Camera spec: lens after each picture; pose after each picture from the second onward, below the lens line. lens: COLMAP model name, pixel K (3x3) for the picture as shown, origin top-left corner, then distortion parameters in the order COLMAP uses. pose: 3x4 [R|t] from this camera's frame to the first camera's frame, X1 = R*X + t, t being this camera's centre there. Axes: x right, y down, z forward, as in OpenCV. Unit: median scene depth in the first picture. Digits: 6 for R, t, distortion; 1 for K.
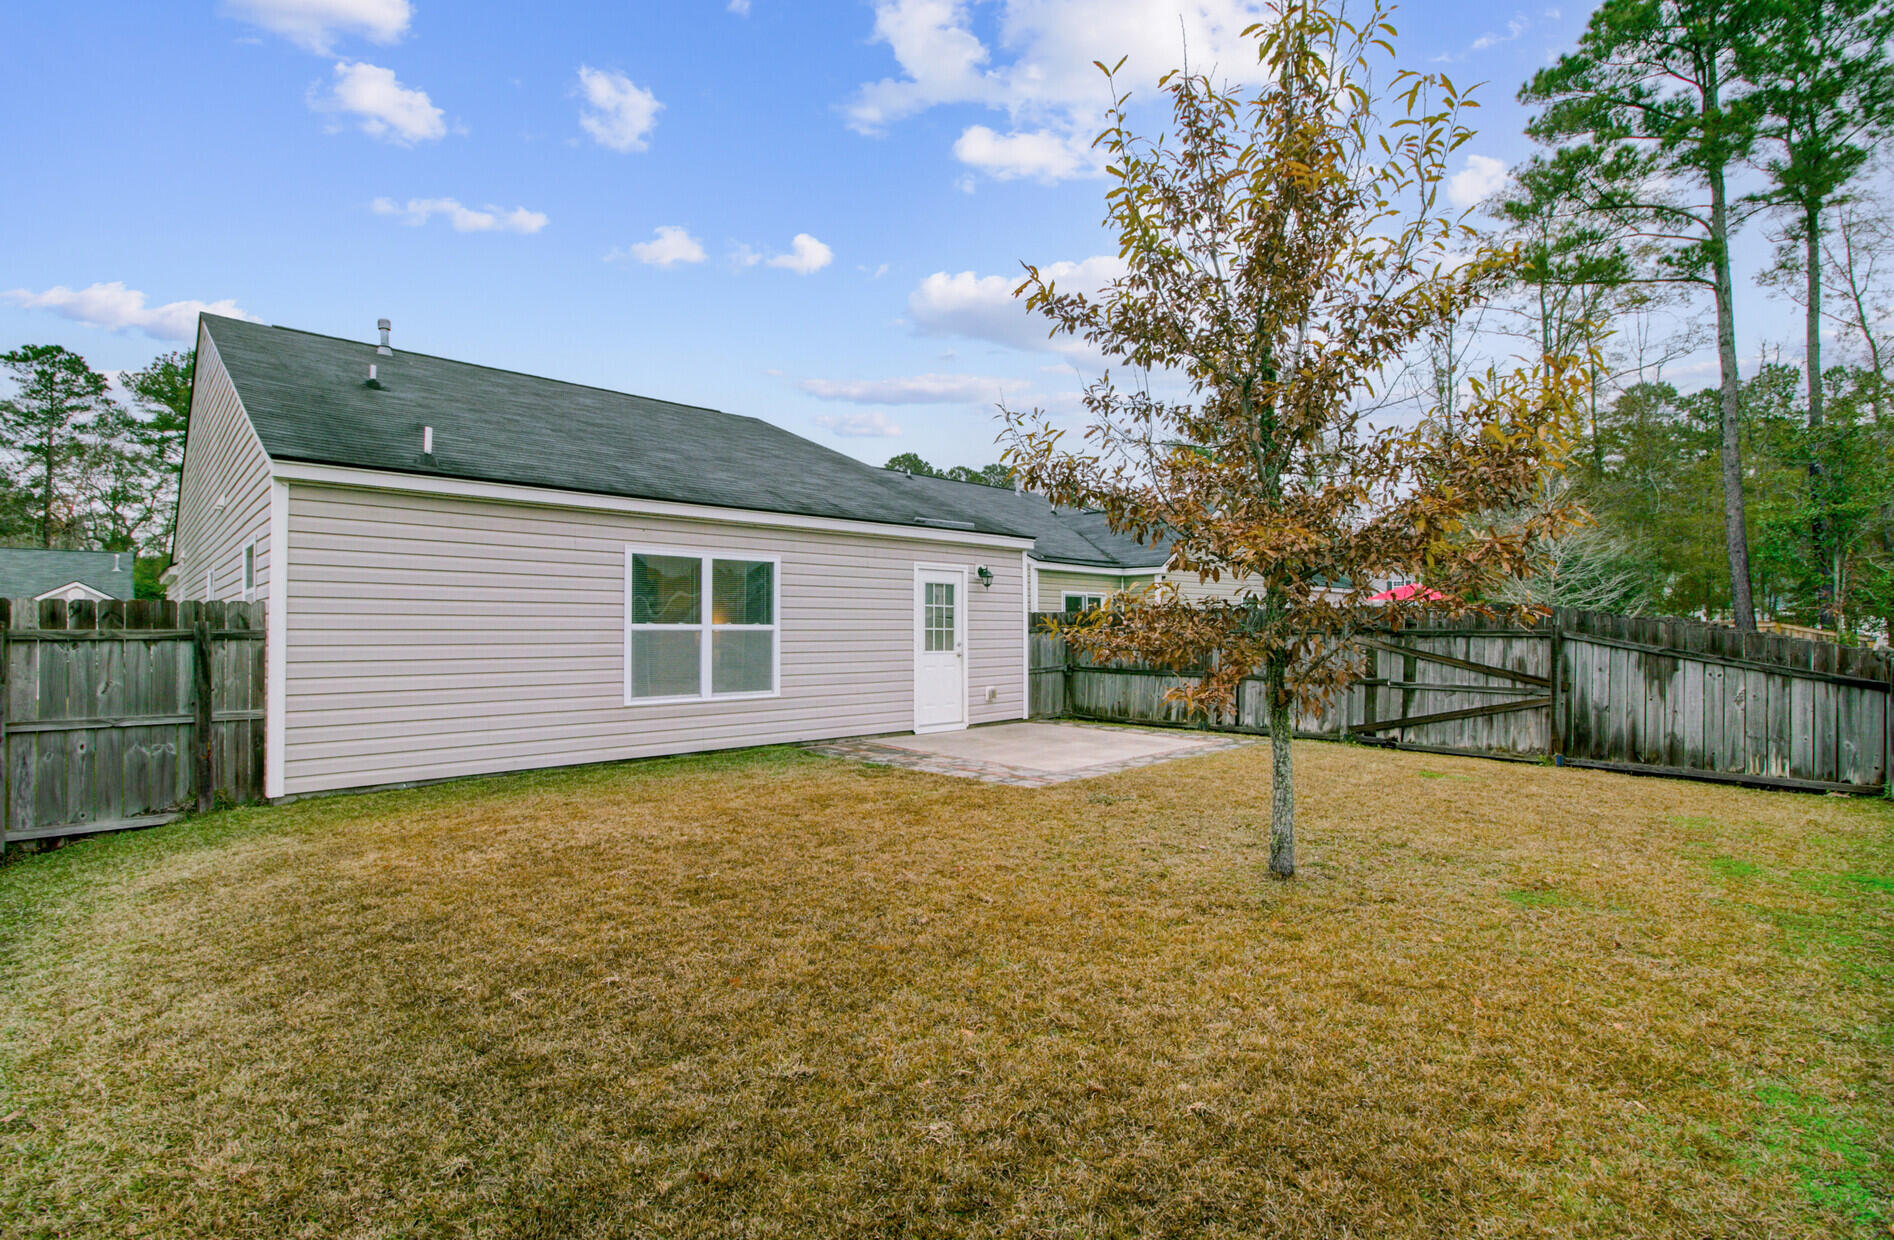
lens RADIAL K [[882.2, 0, 947.0], [0, 882.2, 620.0], [0, 0, 1]] dist [-0.001853, 0.000022]
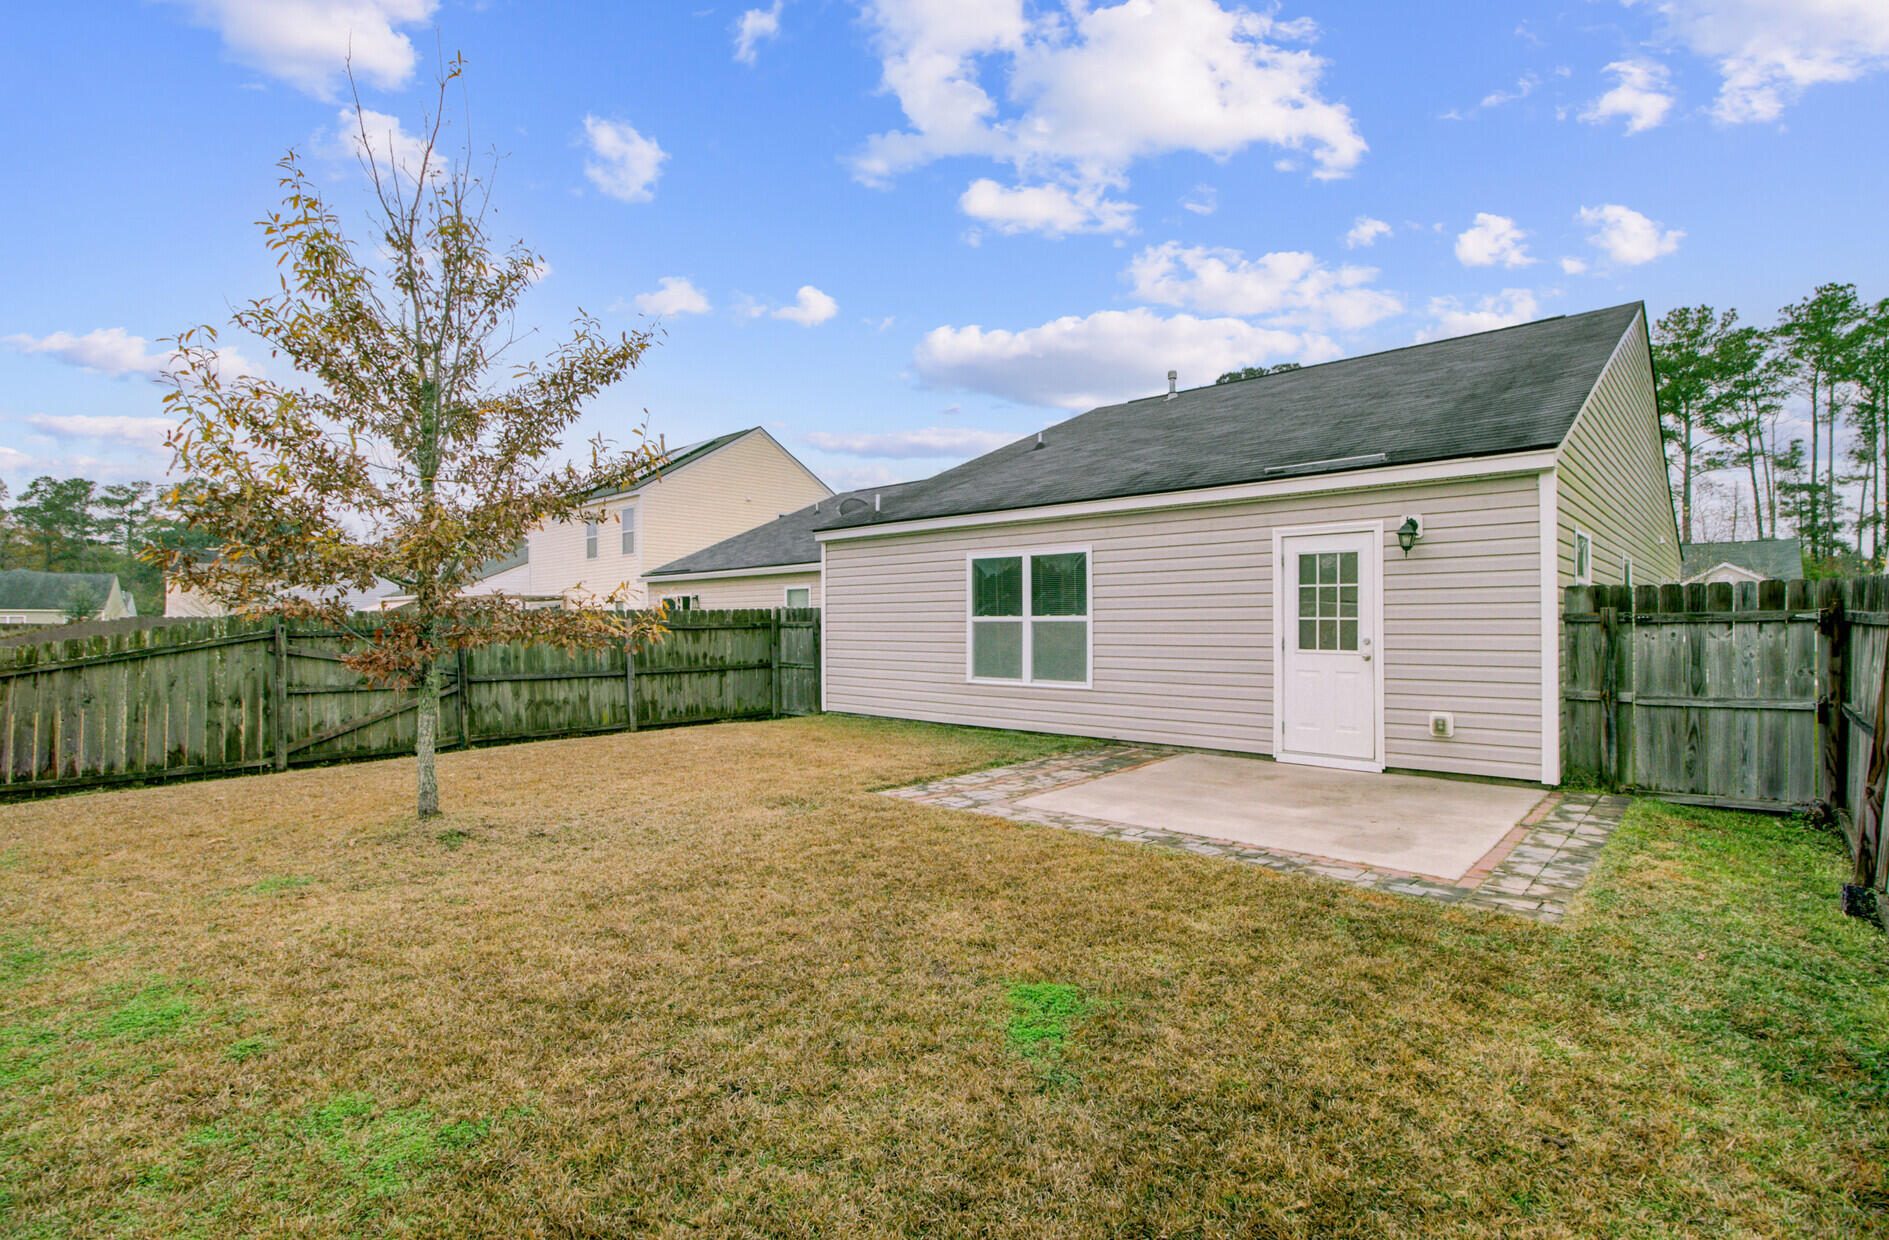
lens RADIAL K [[879.9, 0, 944.5], [0, 879.9, 620.0], [0, 0, 1]] dist [-0.001853, 0.000022]
pose [[0.089605, -0.000608, -0.995977, 0.768222], [0.016066, 0.999871, 0.000835, 0.006615], [0.995848, -0.016076, 0.089603, 0.753105]]
